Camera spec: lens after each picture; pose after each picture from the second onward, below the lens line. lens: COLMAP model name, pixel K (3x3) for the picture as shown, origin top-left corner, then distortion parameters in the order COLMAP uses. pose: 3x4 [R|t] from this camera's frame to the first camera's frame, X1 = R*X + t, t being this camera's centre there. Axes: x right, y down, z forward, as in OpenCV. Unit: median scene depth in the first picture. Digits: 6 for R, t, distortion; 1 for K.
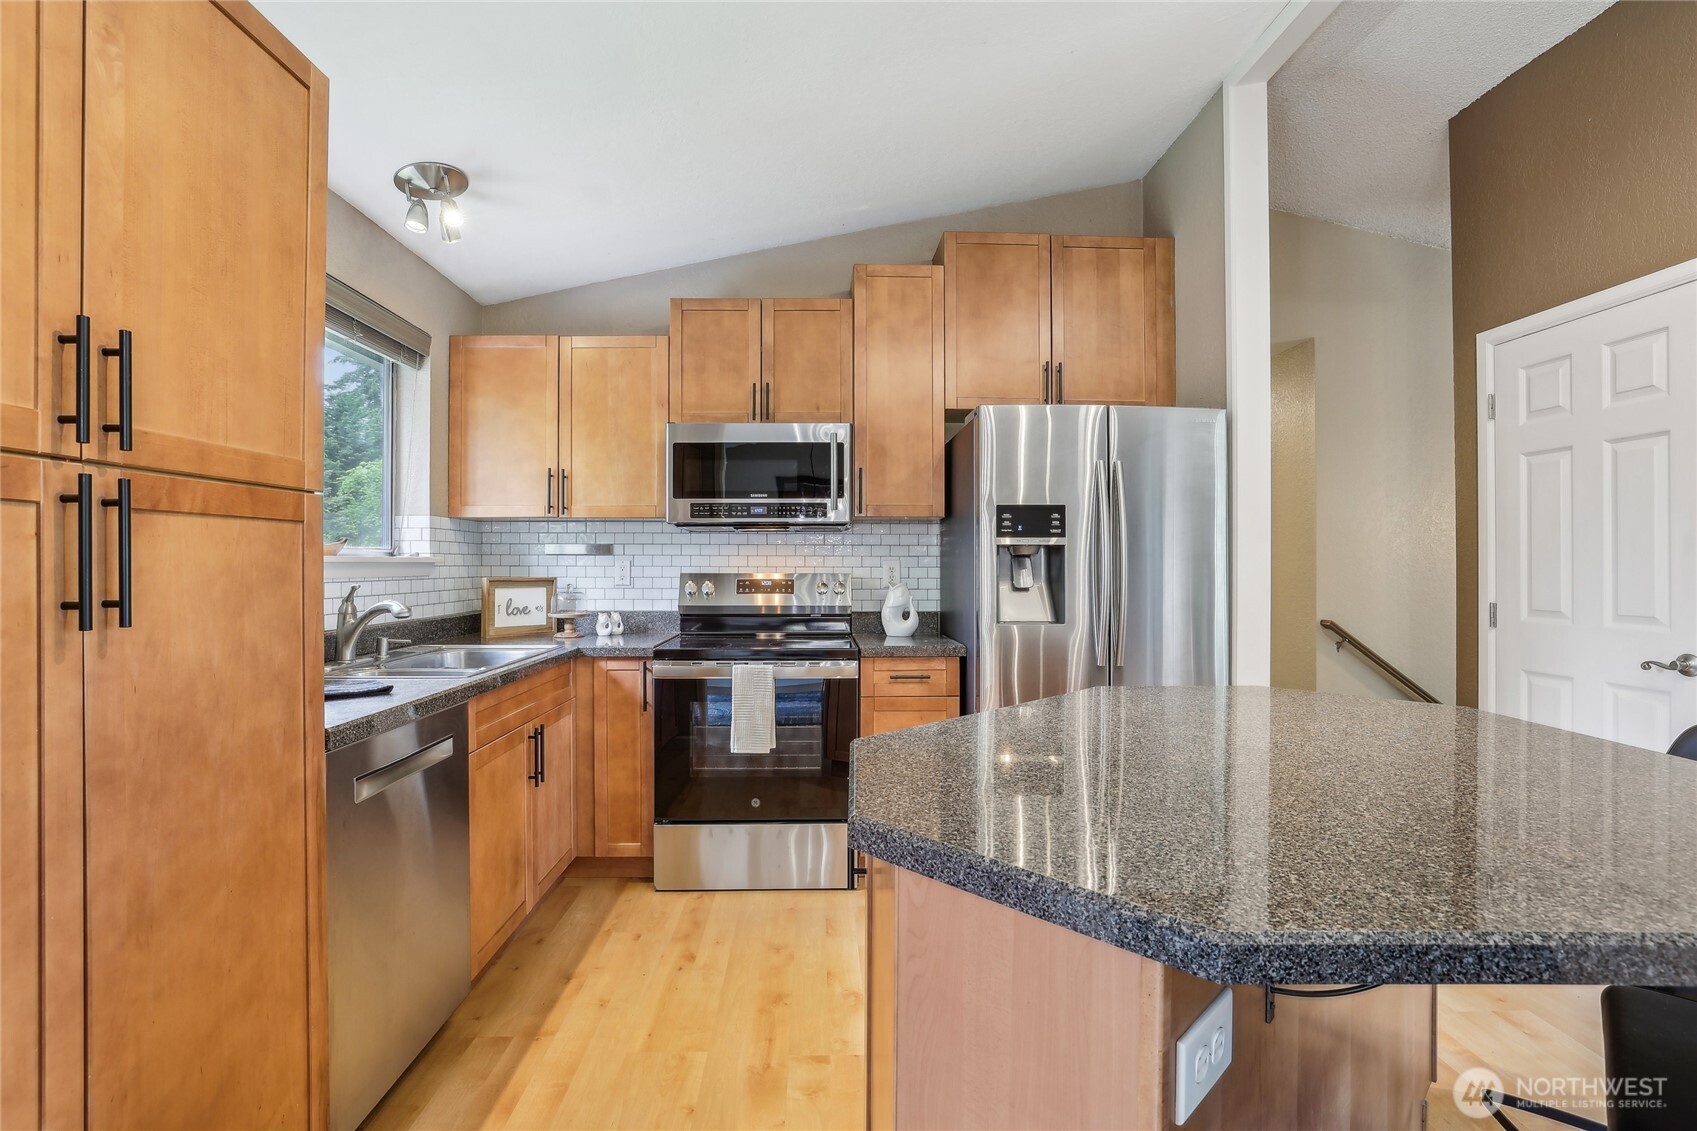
lens RADIAL K [[768.3, 0, 842.0], [0, 768.3, 563.7], [0, 0, 1]] dist [-0.057333, 0.015220]
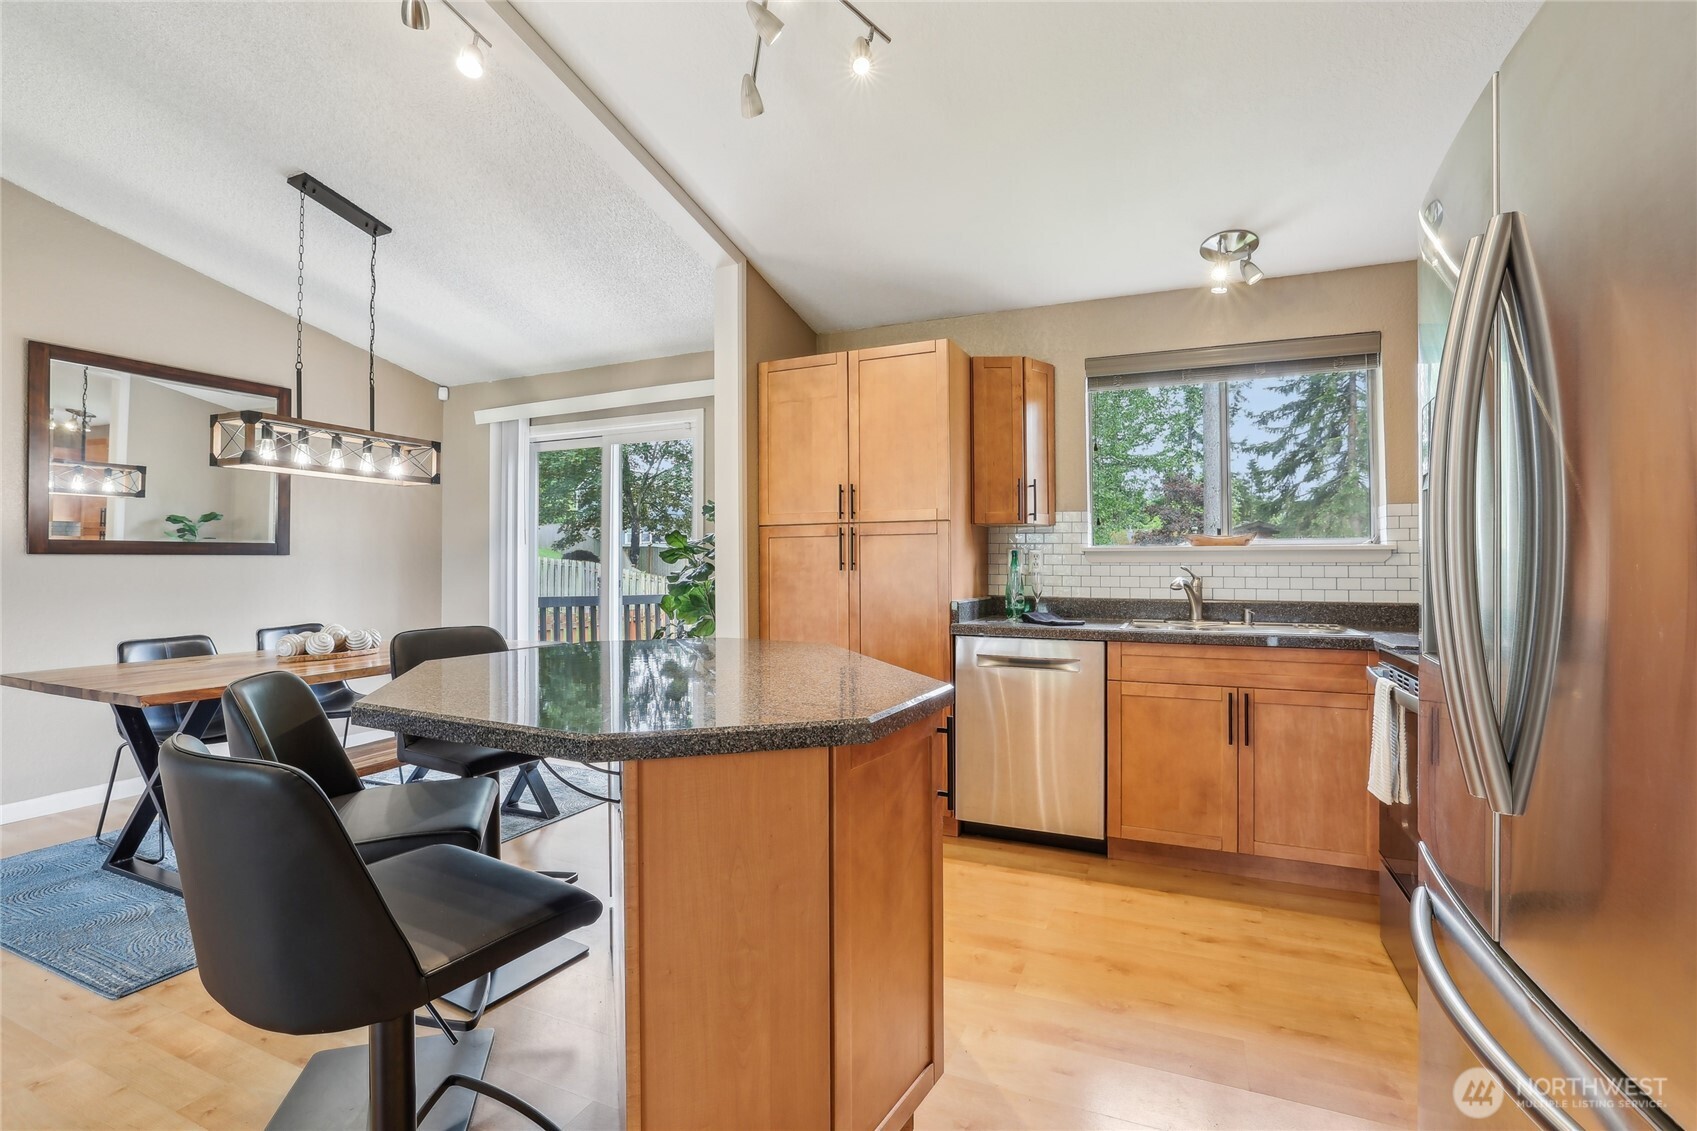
lens RADIAL K [[768.3, 0, 850.7], [0, 768.3, 565.1], [0, 0, 1]] dist [-0.057333, 0.015220]
pose [[-0.428786, -0.003775, -0.903398, 1.065789], [-0.000845, 0.999993, -0.003778, 0.035348], [0.903406, -0.000857, -0.428786, 1.183612]]
